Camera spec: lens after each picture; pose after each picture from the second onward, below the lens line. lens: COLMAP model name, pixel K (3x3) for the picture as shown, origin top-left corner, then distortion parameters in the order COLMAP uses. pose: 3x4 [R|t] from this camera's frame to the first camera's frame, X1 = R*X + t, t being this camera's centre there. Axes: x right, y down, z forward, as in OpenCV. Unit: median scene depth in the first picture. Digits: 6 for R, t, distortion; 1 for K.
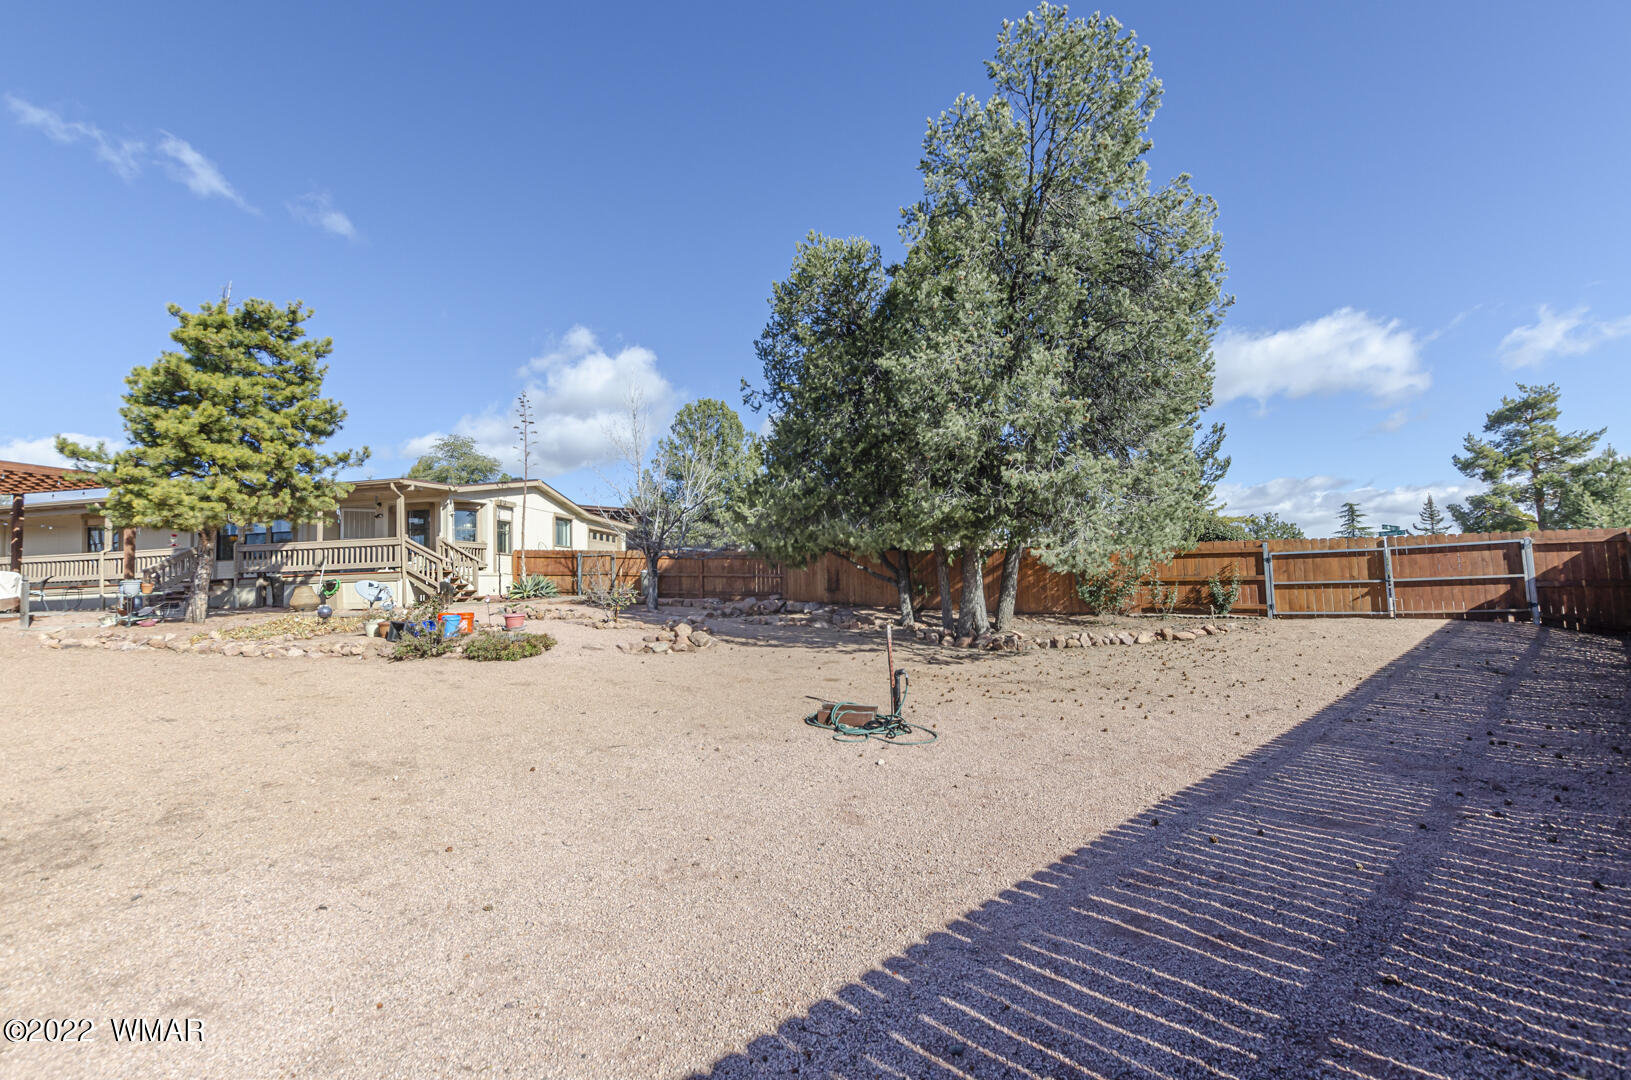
lens RADIAL K [[710.1, 0, 812.9], [0, 710.1, 565.4], [0, 0, 1]] dist [0.002336, -0.001029]
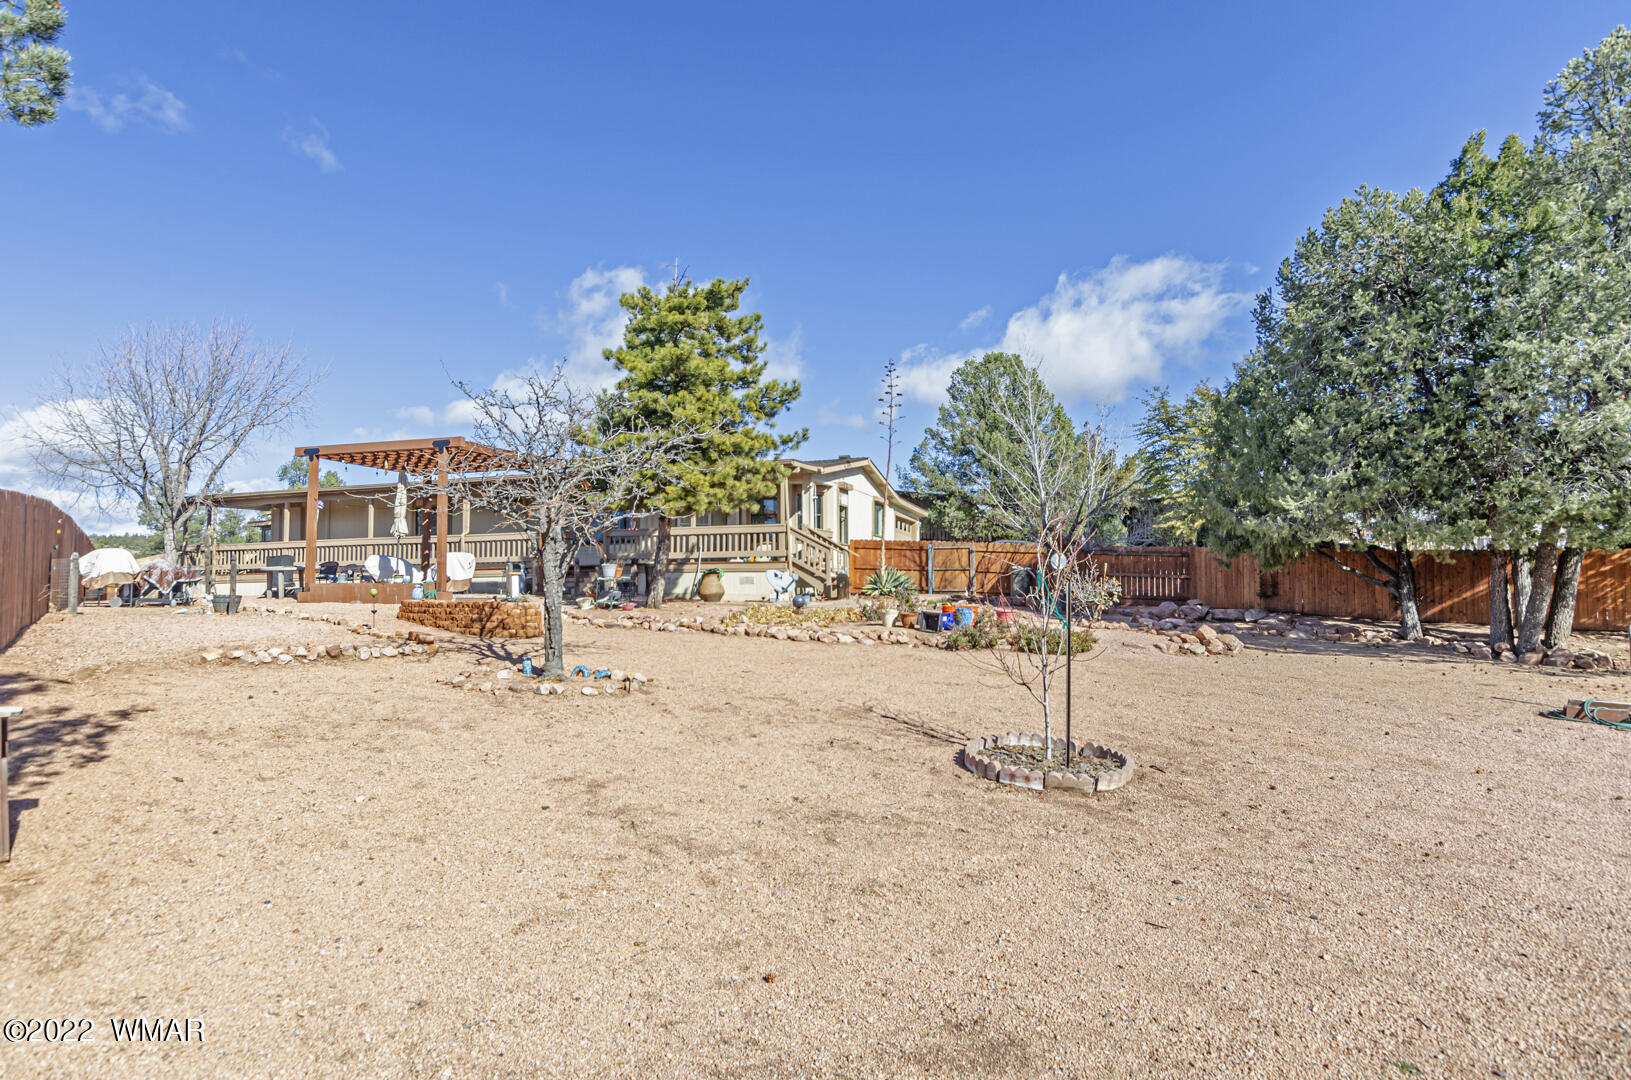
lens RADIAL K [[1001.3, 0, 774.0], [0, 1001.3, 548.6], [0, 0, 1]] dist [0.002462, 0.000464]
pose [[0.984991, 0.019983, -0.171446, -0.364650], [-0.022831, 0.999632, -0.014655, 0.011028], [0.171090, 0.018349, 0.985084, -0.259756]]
